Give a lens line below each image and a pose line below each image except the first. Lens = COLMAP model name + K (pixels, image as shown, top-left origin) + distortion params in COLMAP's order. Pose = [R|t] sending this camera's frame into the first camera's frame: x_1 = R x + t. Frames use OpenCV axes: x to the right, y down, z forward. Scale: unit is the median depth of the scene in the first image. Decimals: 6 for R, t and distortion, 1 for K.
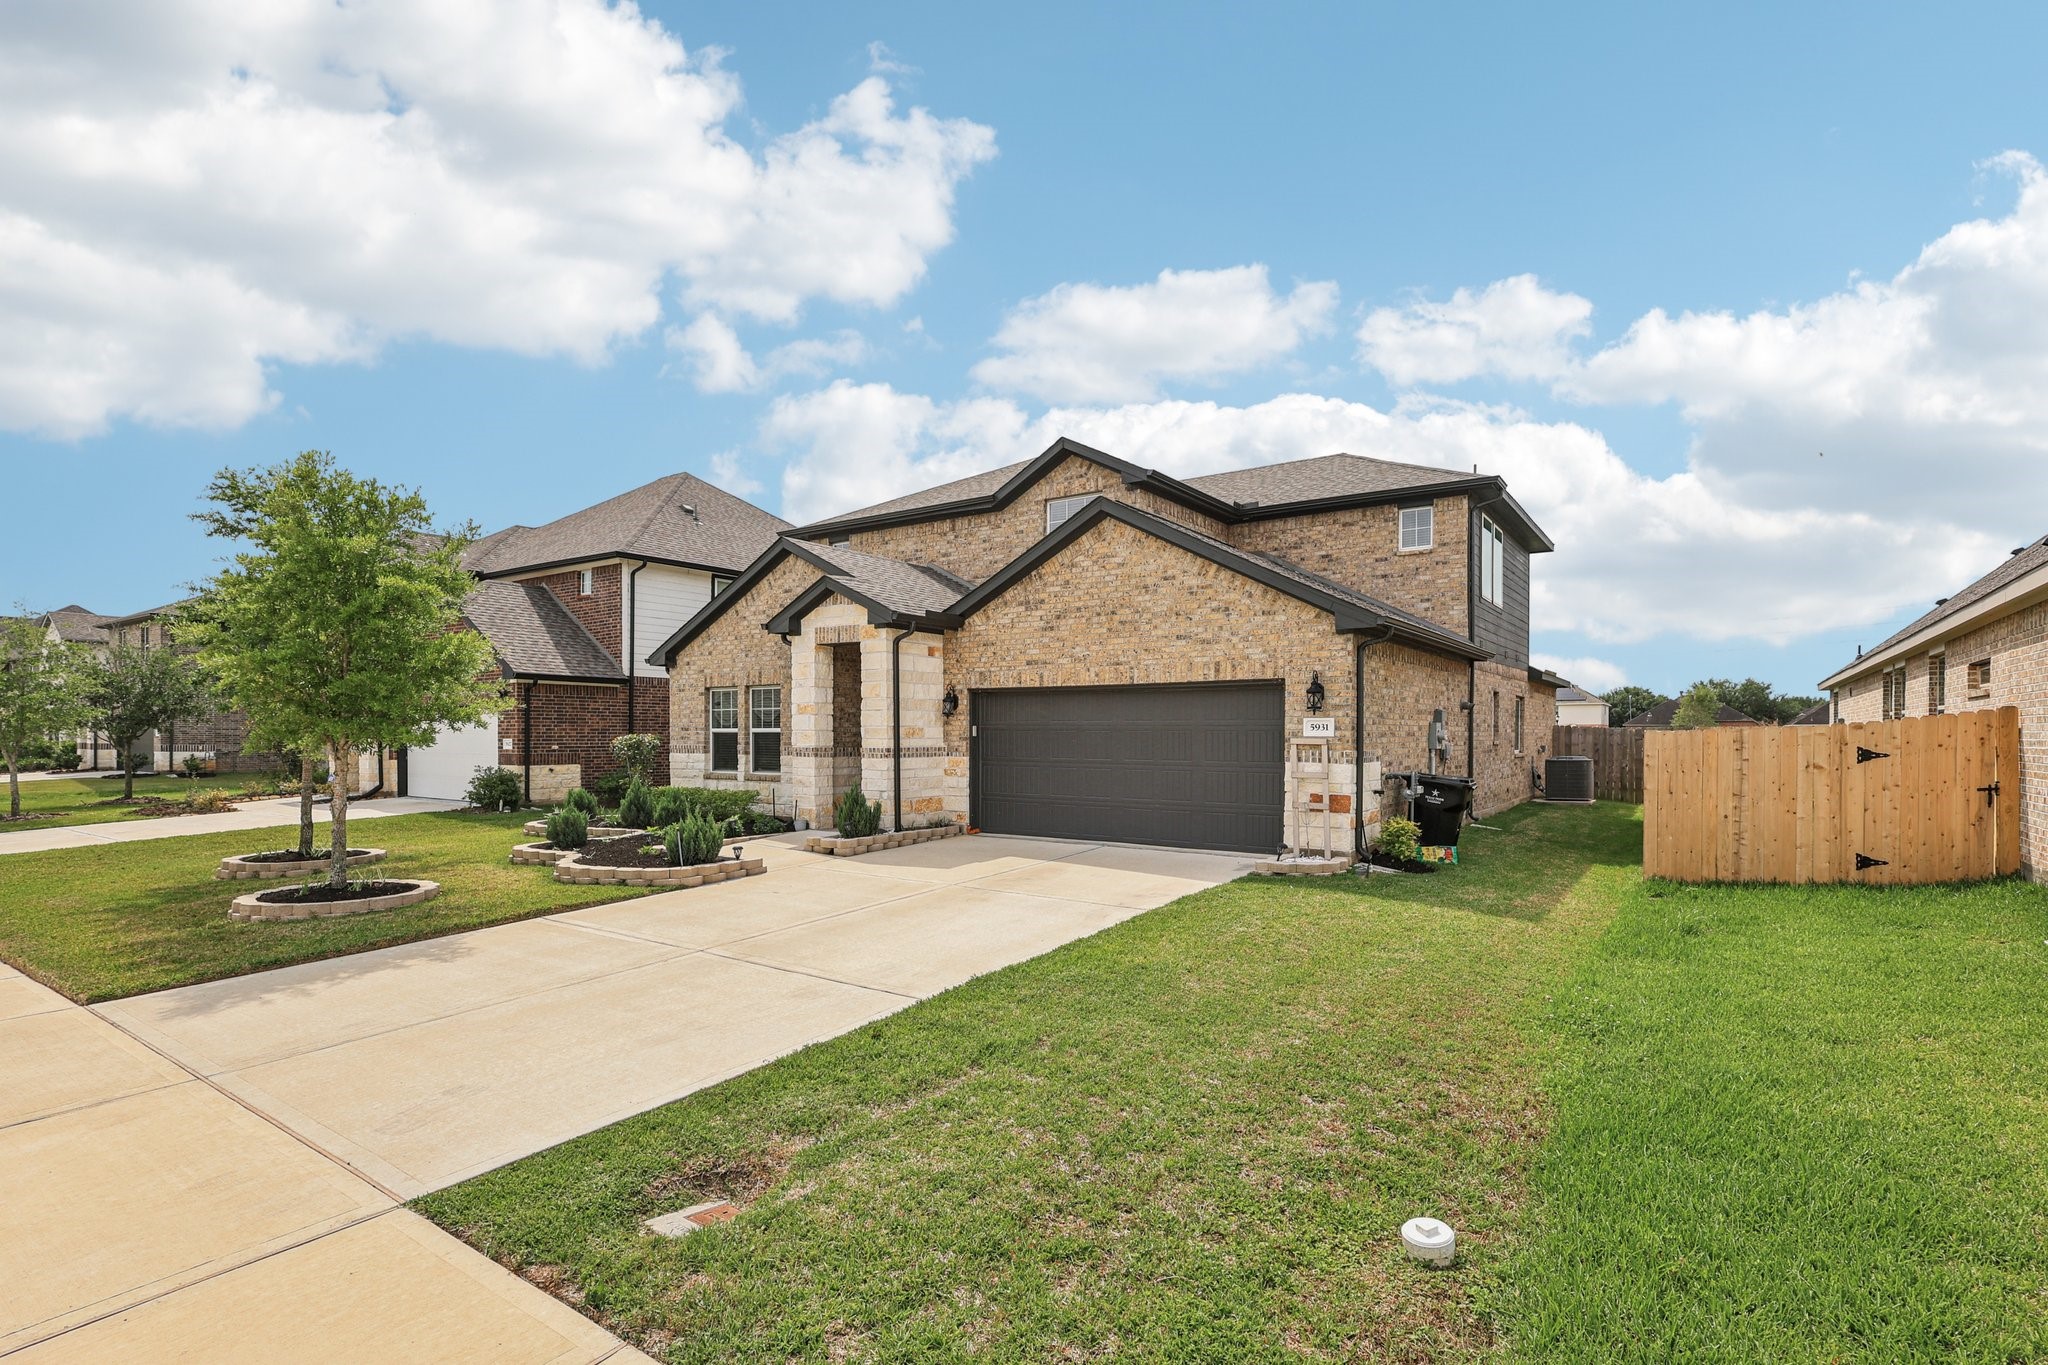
lens RADIAL K [[945.5, 0, 1058.8], [0, 945.5, 778.5], [0, 0, 1]] dist [0.001263, 0.000078]
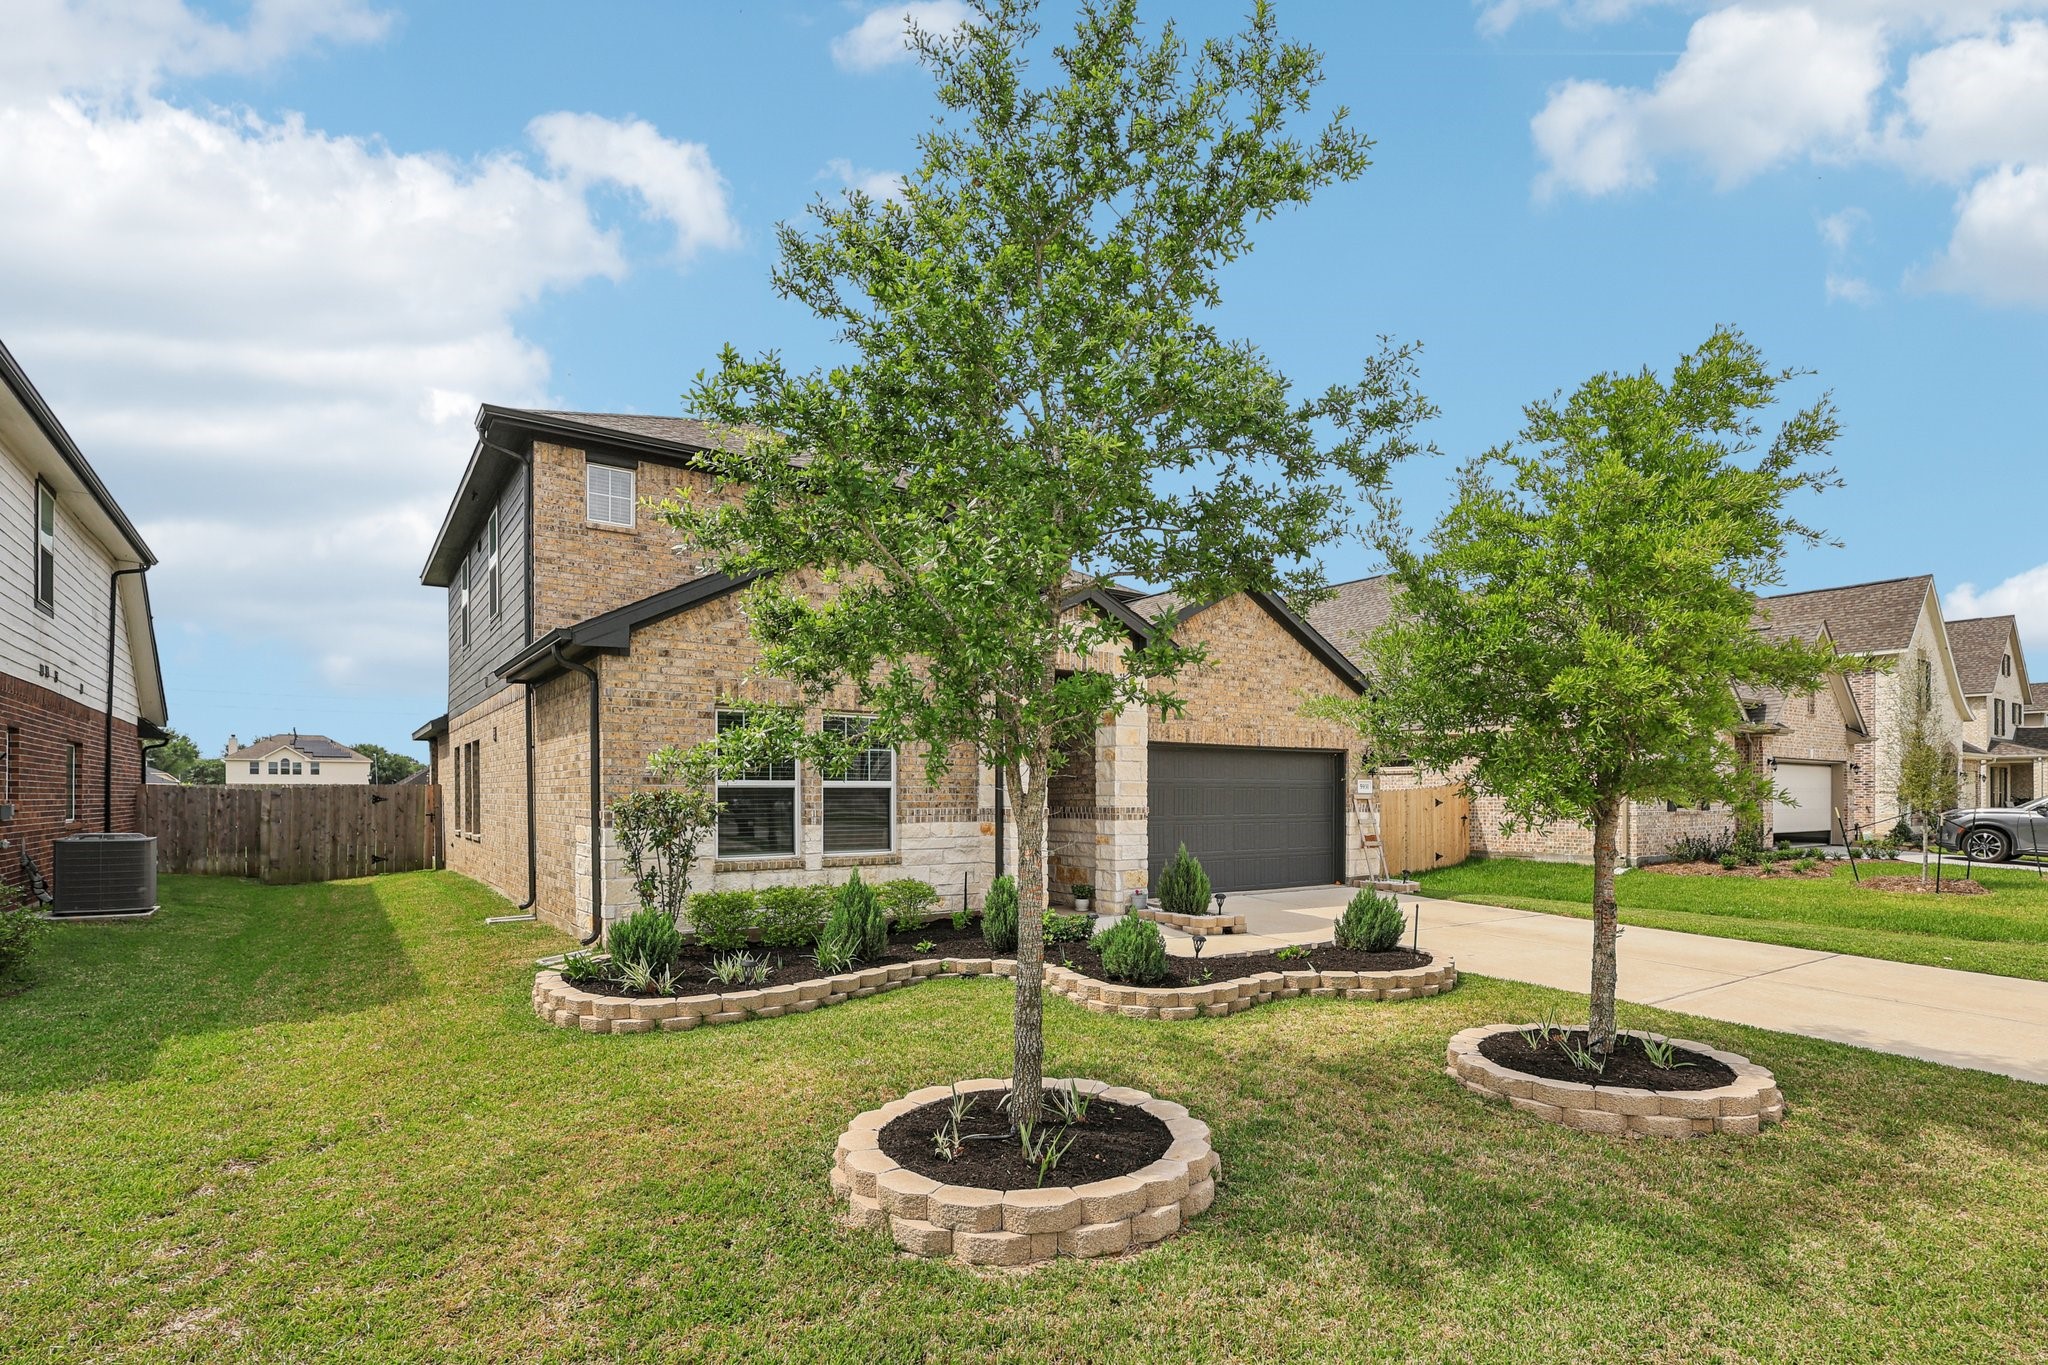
lens RADIAL K [[995.6, 0, 1030.8], [0, 995.6, 836.4], [0, 0, 1]] dist [0.000414, 0.000020]
pose [[0.354433, -0.040435, 0.934207, -1.136986], [0.042690, 0.998723, 0.027031, -0.037999], [-0.934106, 0.030300, 0.355707, 0.855010]]
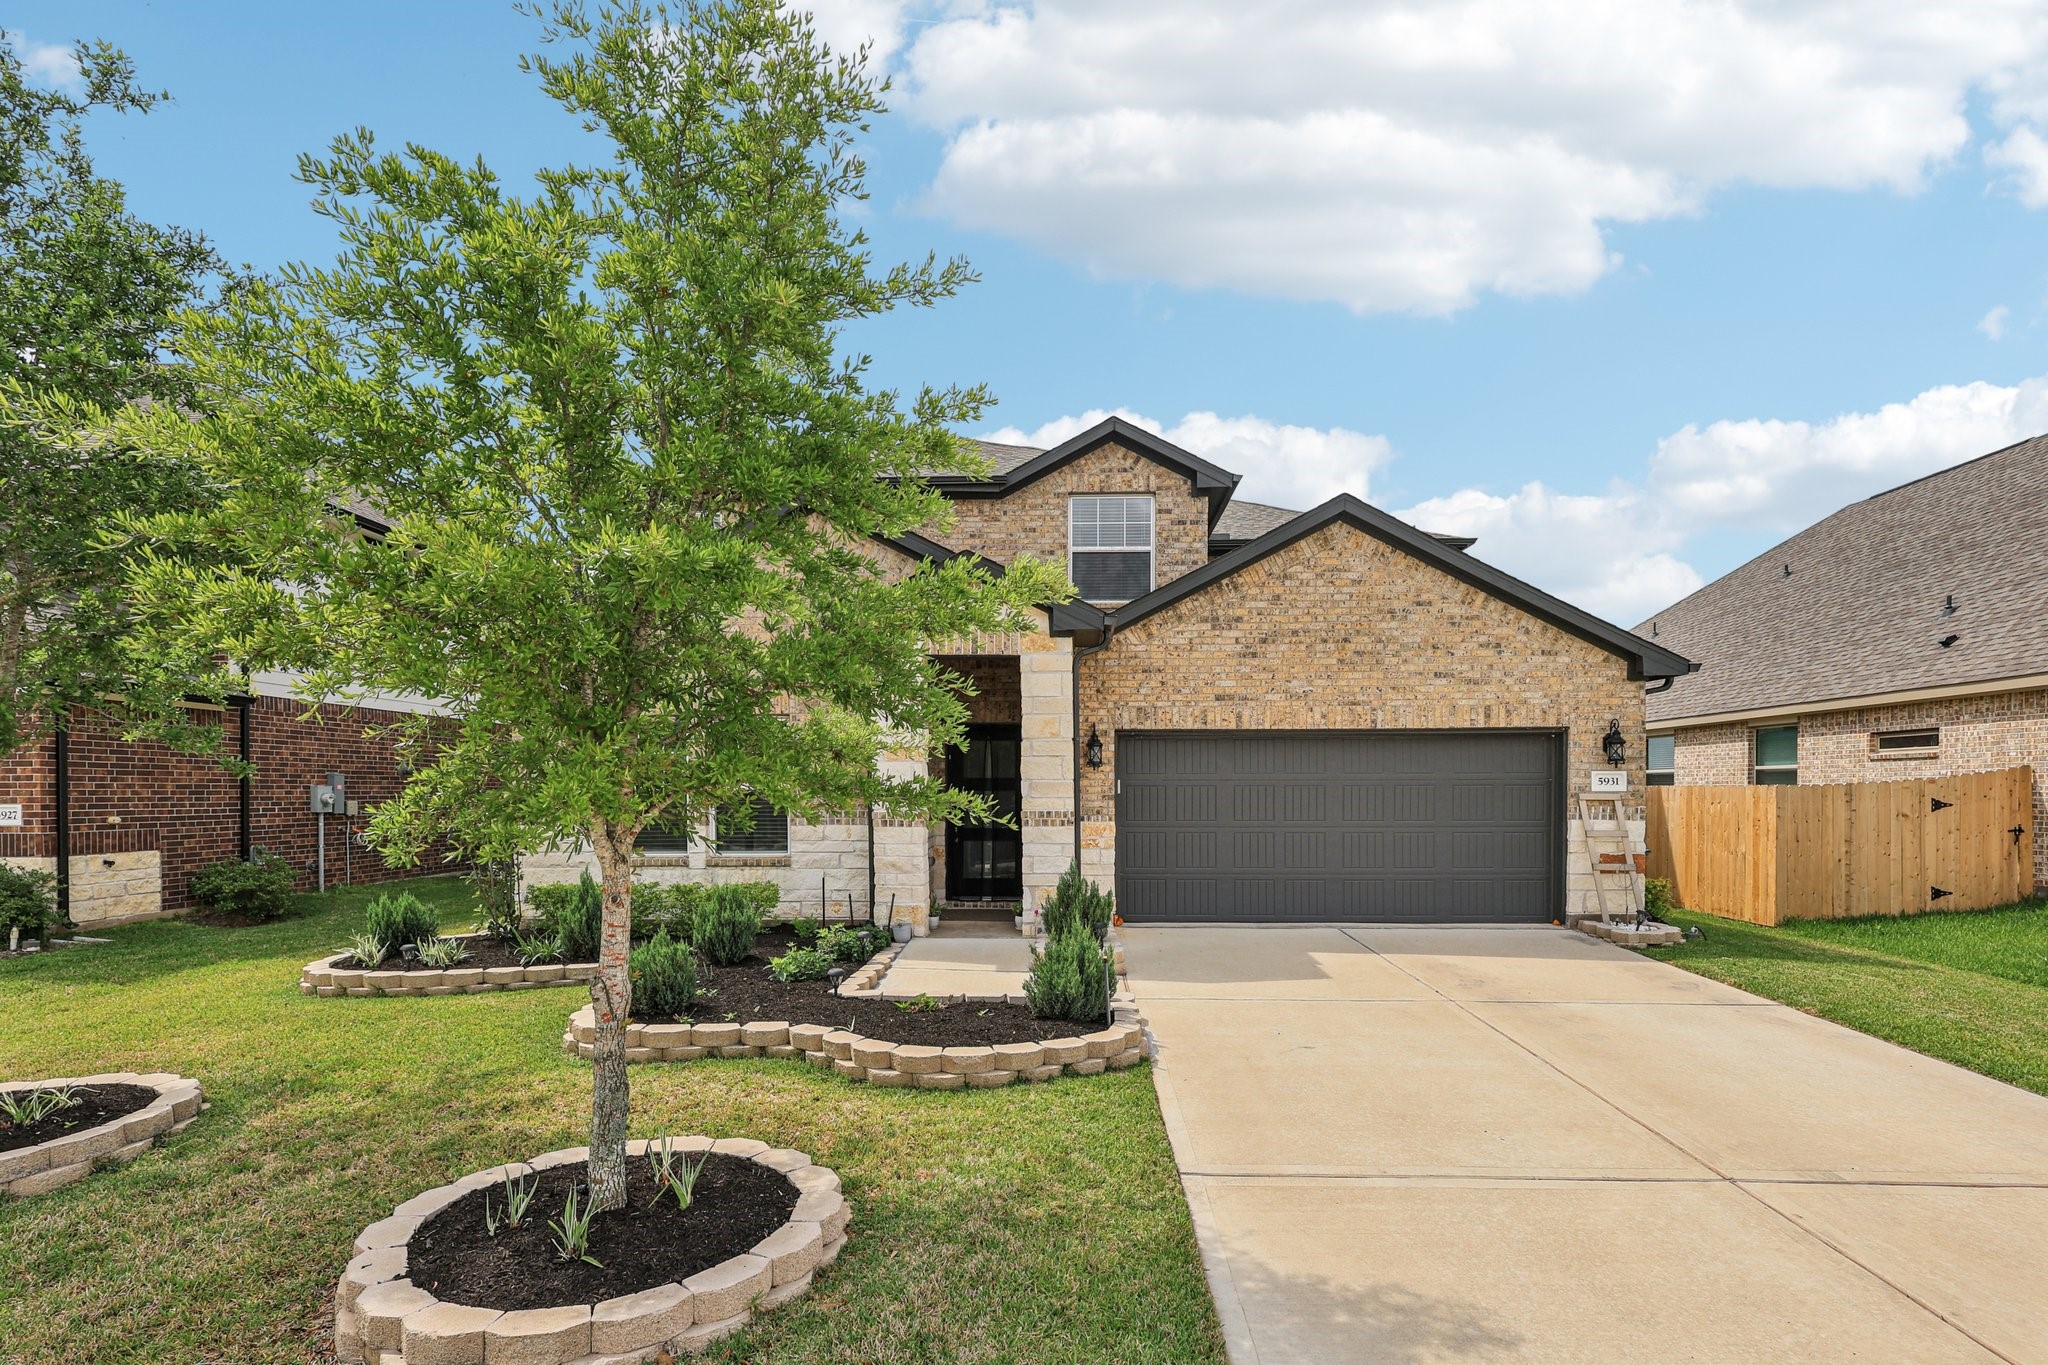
lens RADIAL K [[962.4, 0, 1023.5], [0, 962.4, 837.6], [0, 0, 1]] dist [0.000013, 0.000106]
pose [[0.851362, -0.028525, 0.523802, -0.635245], [0.028846, 0.999555, 0.007548, -0.020886], [-0.523785, 0.008684, 0.851806, 0.457356]]
